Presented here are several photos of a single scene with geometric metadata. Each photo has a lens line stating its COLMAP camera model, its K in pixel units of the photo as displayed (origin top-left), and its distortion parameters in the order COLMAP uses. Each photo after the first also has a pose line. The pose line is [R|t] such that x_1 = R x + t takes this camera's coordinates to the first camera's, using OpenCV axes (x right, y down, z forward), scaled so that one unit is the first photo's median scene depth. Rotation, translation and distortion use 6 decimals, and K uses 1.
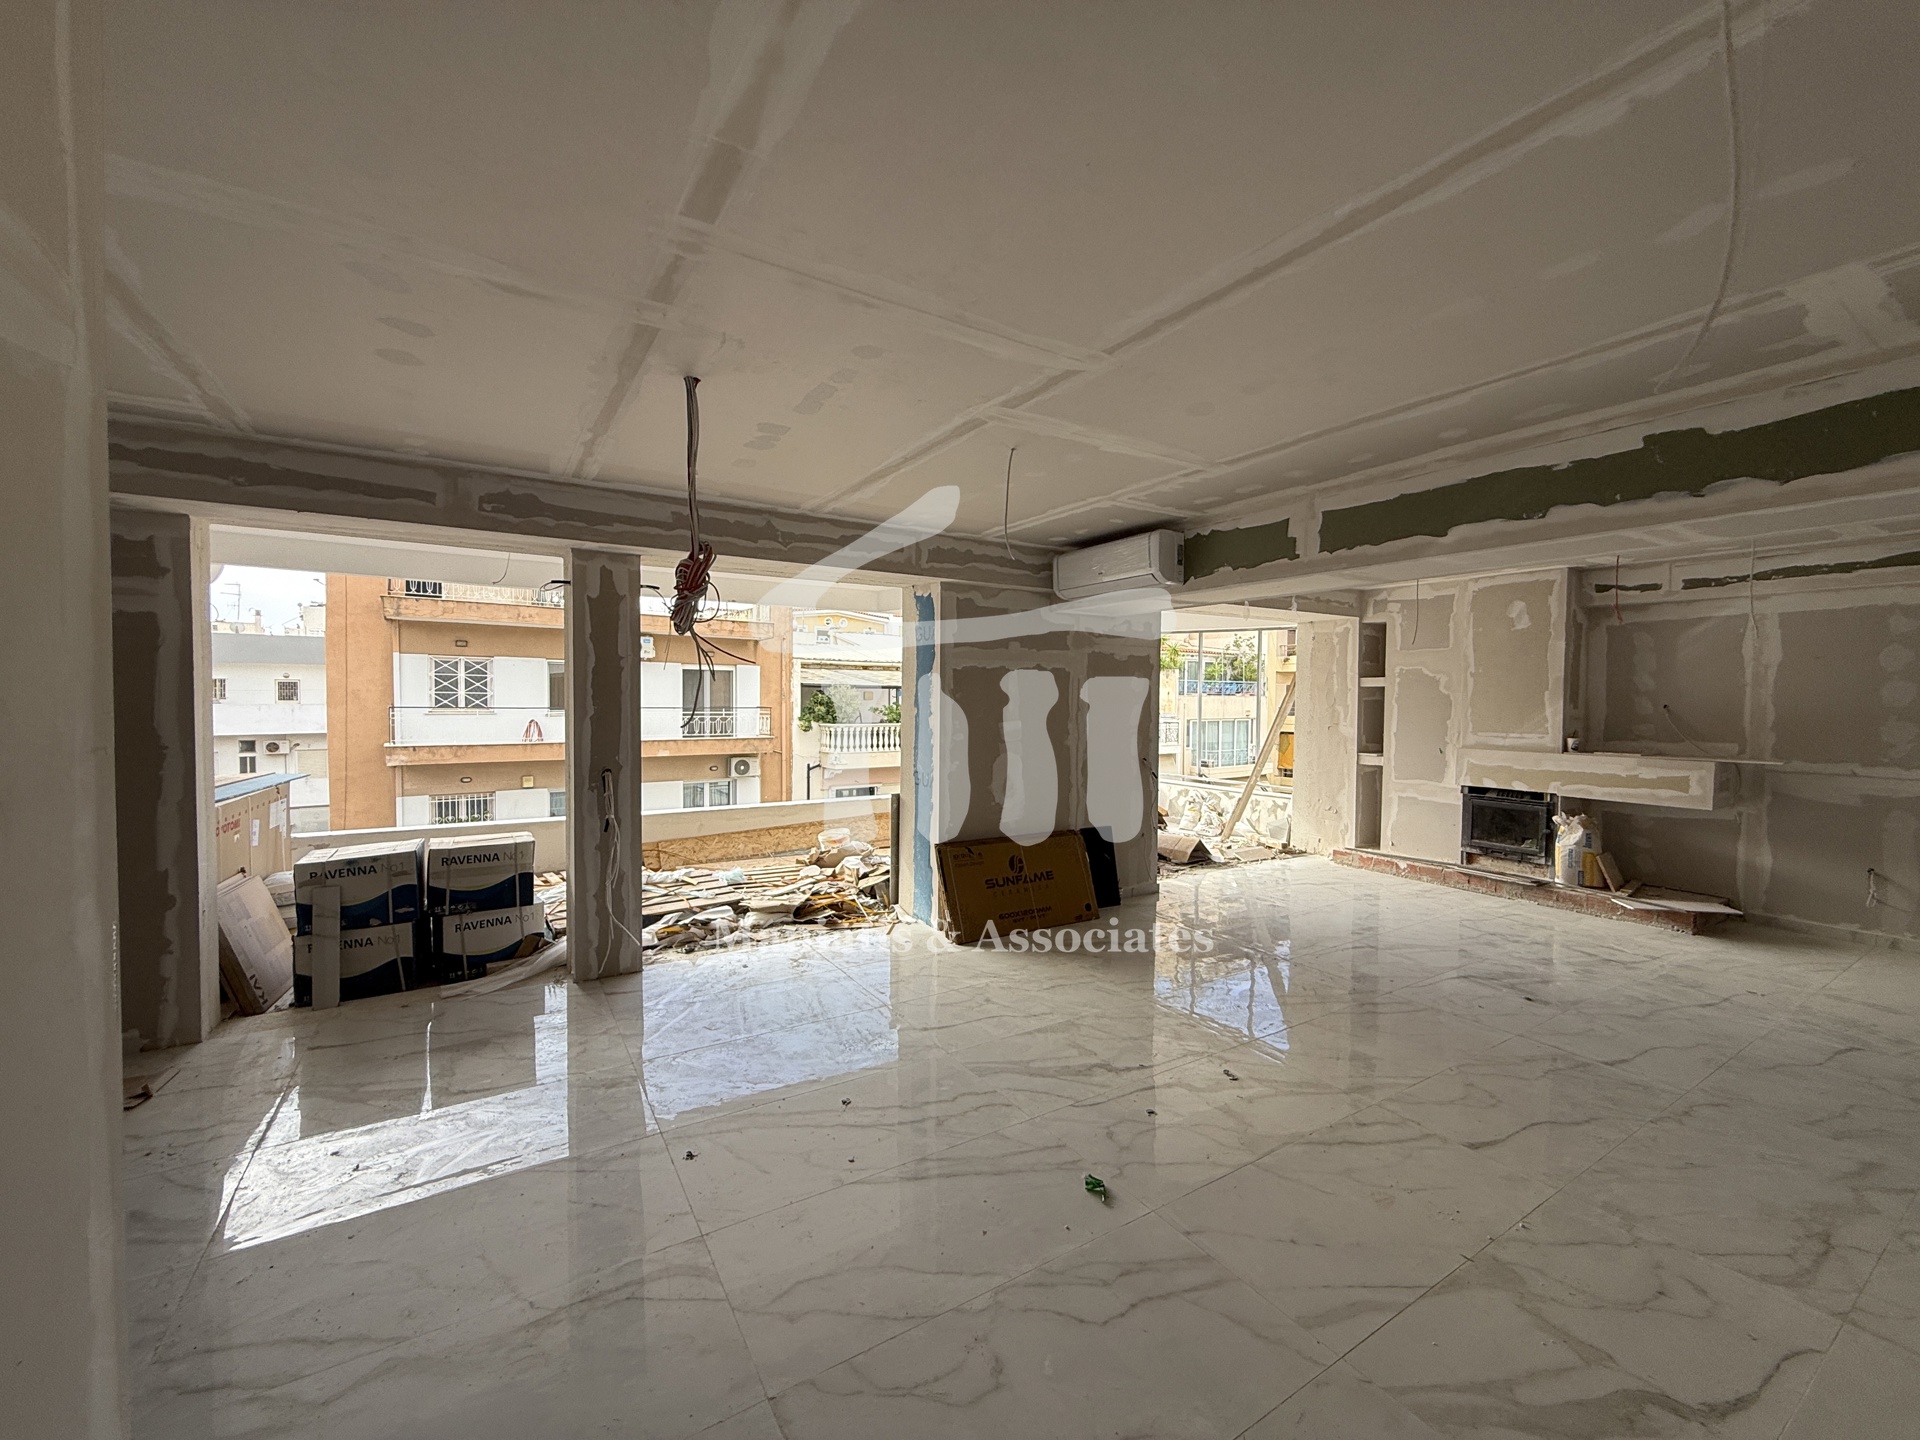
lens RADIAL K [[762.8, 0, 954.6], [0, 762.8, 719.2], [0, 0, 1]] dist [-0.000094, 0.000102]
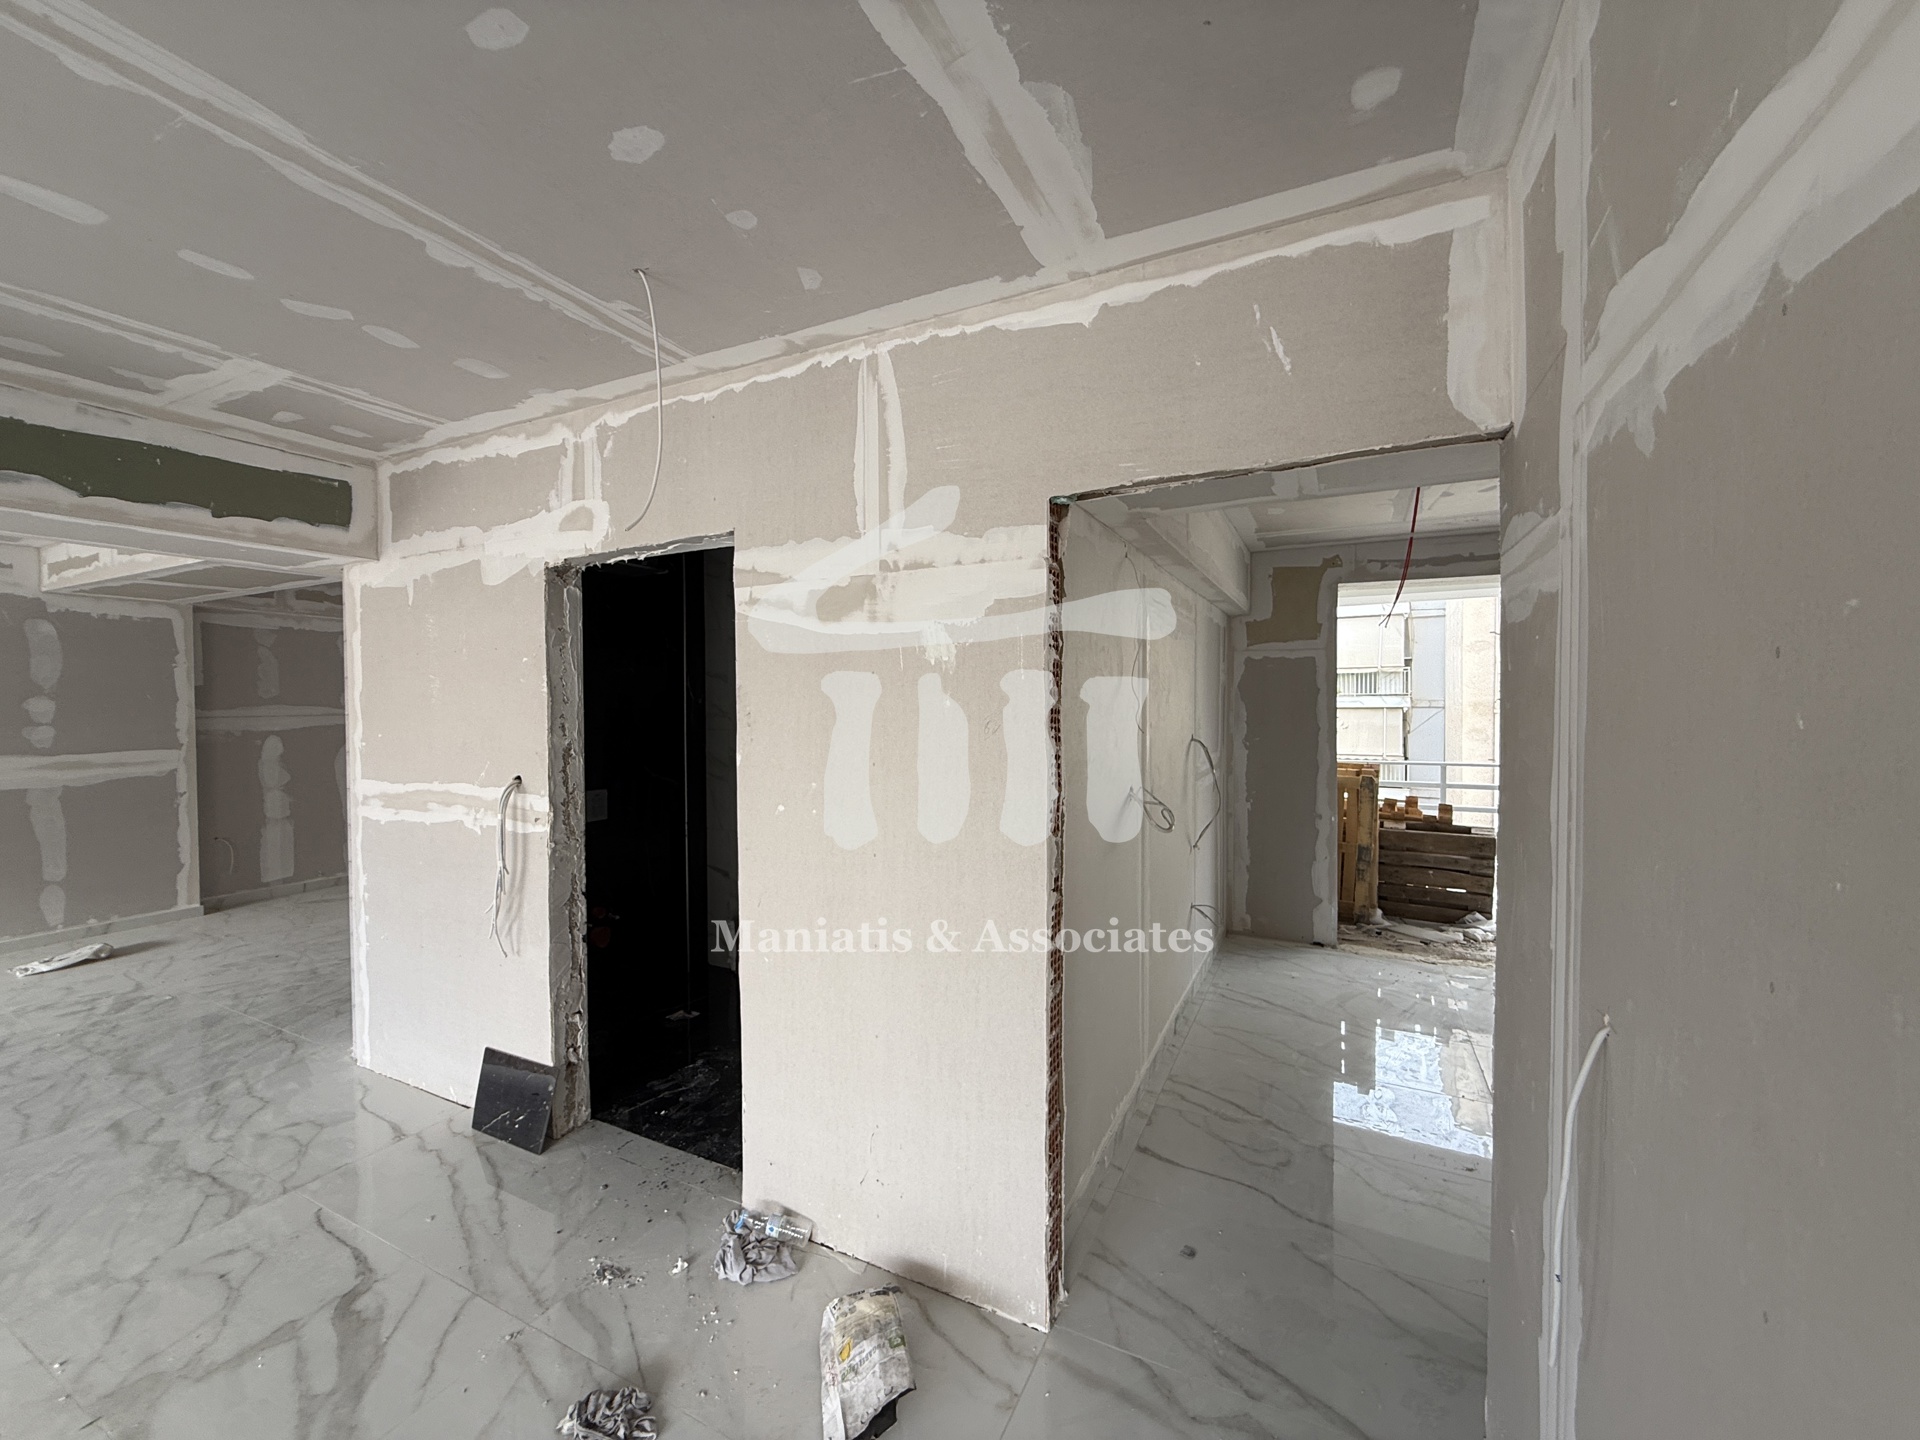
lens RADIAL K [[762.8, 0, 954.6], [0, 762.8, 720.4], [0, 0, 1]] dist [-0.000094, 0.000102]
pose [[-0.521997, -0.026796, 0.852526, -0.195042], [0.023328, 0.998684, 0.045673, -0.014511], [-0.852628, 0.043729, -0.520685, 0.270670]]
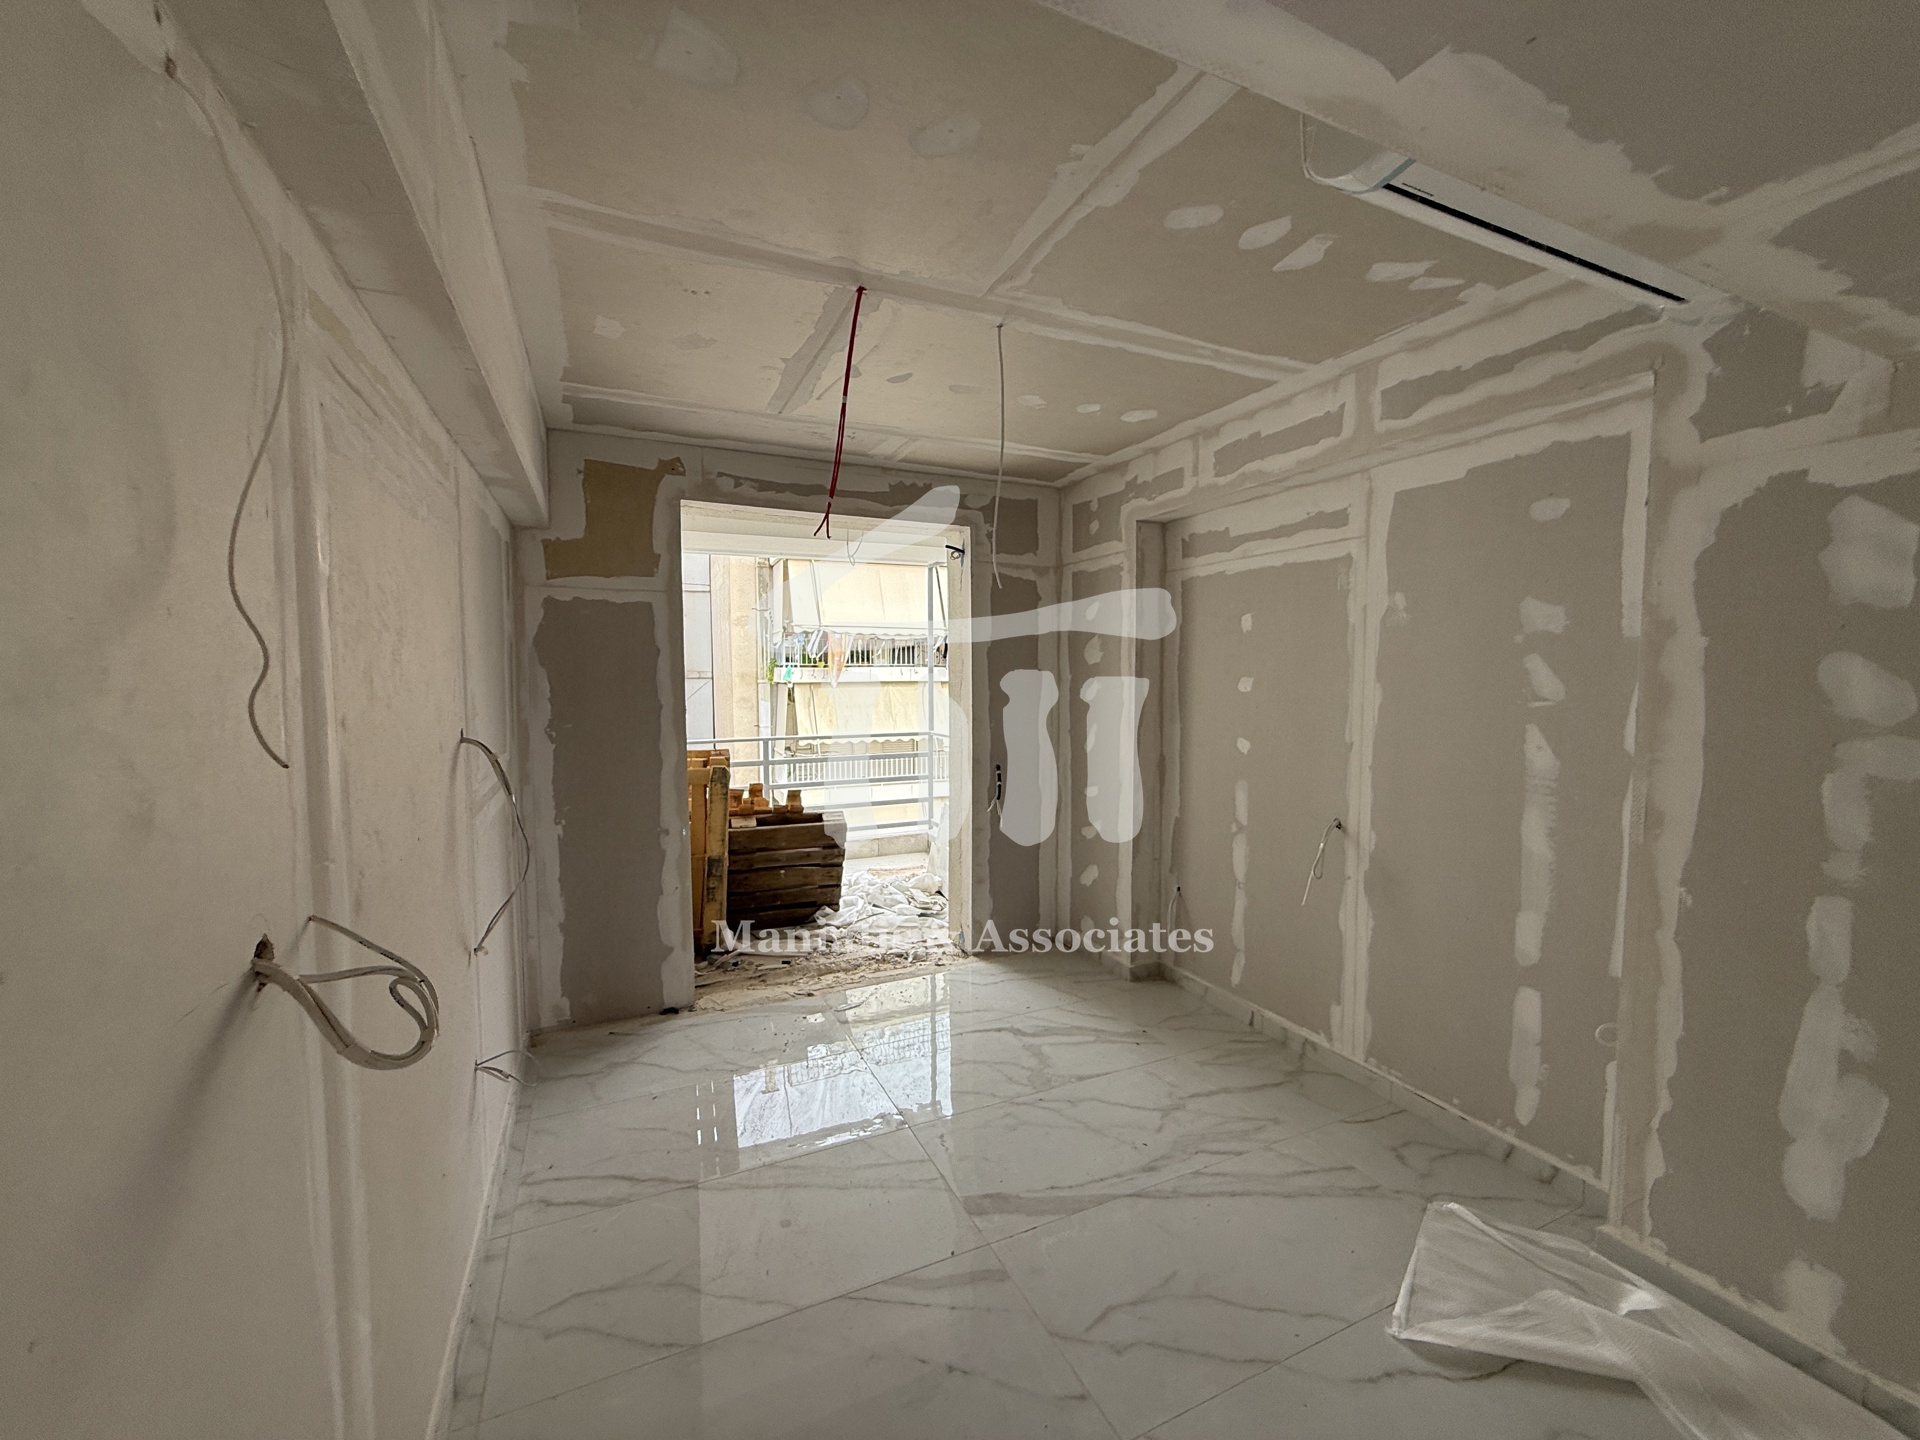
lens RADIAL K [[762.8, 0, 955.5], [0, 762.8, 717.3], [0, 0, 1]] dist [-0.000094, 0.000102]
pose [[-0.992647, -0.012100, 0.120437, 0.067041], [-0.001367, 0.996048, 0.088809, 0.001520], [-0.121036, 0.087991, -0.988741, -0.011783]]
